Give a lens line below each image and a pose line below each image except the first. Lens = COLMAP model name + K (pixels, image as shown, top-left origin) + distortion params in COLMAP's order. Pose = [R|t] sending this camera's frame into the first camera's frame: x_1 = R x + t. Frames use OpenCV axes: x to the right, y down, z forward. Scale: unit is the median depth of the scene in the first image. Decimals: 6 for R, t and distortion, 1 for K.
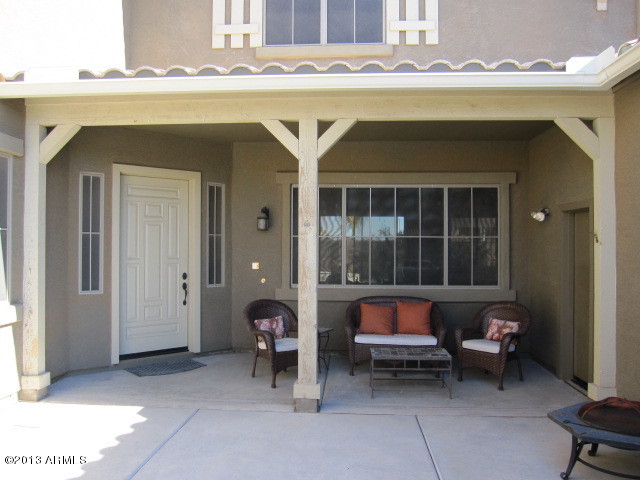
lens RADIAL K [[524.1, 0, 319.9], [0, 524.1, 238.5], [0, 0, 1]] dist [-0.058613, 0.003636]
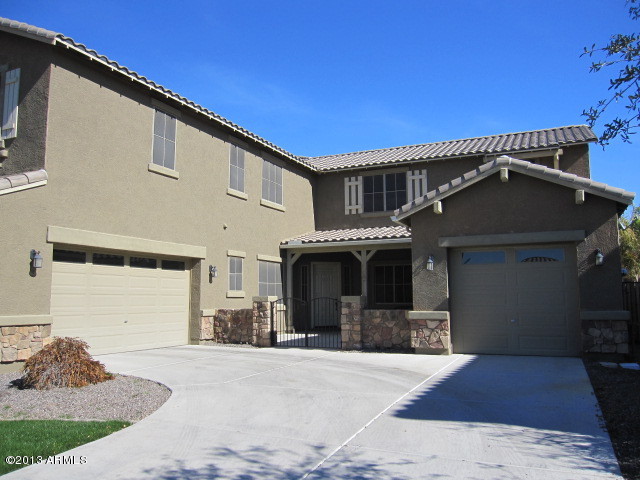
lens RADIAL K [[524.1, 0, 317.2], [0, 524.1, 238.9], [0, 0, 1]] dist [-0.058613, 0.003636]
pose [[0.929940, -0.050577, -0.364215, 0.656240], [0.014794, 0.994839, -0.100377, 0.026669], [0.367412, 0.087957, 0.925890, -1.589988]]
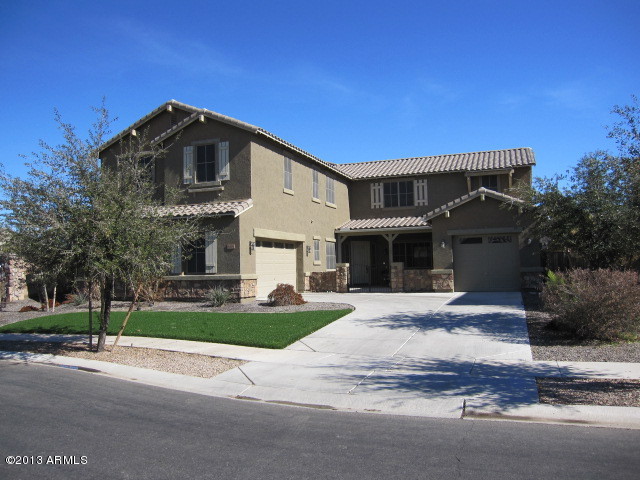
lens RADIAL K [[524.1, 0, 320.8], [0, 524.1, 240.1], [0, 0, 1]] dist [-0.058613, 0.003636]
pose [[0.955674, -0.040225, -0.291666, 0.597577], [0.029780, 0.998749, -0.040164, 0.021757], [0.292917, 0.029698, 0.955677, -3.009699]]
